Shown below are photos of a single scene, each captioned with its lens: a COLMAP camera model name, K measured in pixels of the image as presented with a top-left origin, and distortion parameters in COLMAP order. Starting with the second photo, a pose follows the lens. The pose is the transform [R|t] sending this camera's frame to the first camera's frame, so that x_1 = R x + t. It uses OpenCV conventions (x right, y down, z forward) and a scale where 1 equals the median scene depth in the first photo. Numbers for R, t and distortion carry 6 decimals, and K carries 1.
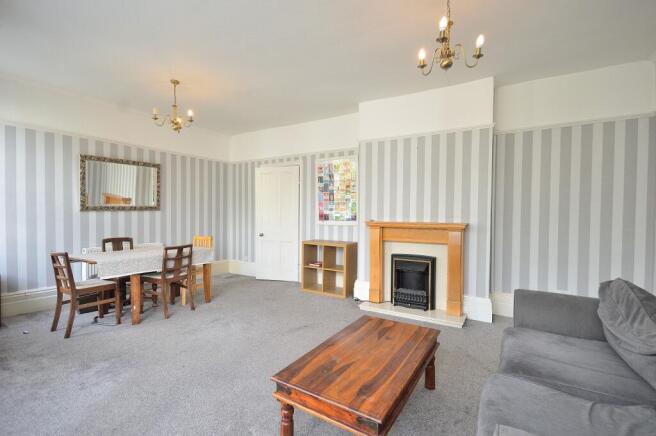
lens RADIAL K [[302.5, 0, 325.3], [0, 302.5, 220.3], [0, 0, 1]] dist [0.002857, 0.000108]
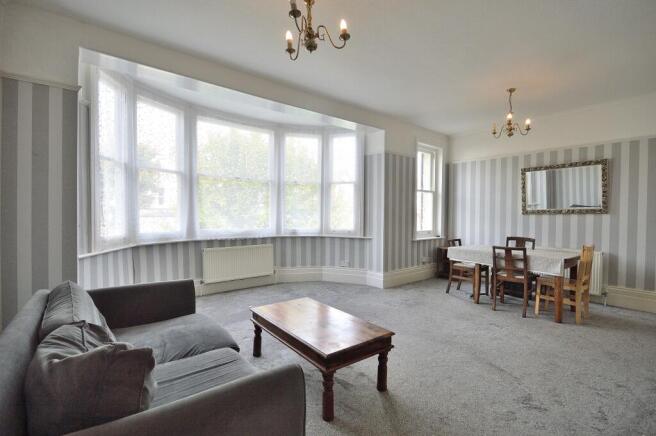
lens RADIAL K [[302.5, 0, 329.6], [0, 302.5, 215.7], [0, 0, 1]] dist [0.002857, 0.000108]
pose [[-0.347181, 0.000773, -0.937798, 0.621918], [-0.035198, 0.999284, 0.013855, -0.014266], [0.937137, 0.037819, -0.346905, 0.691240]]
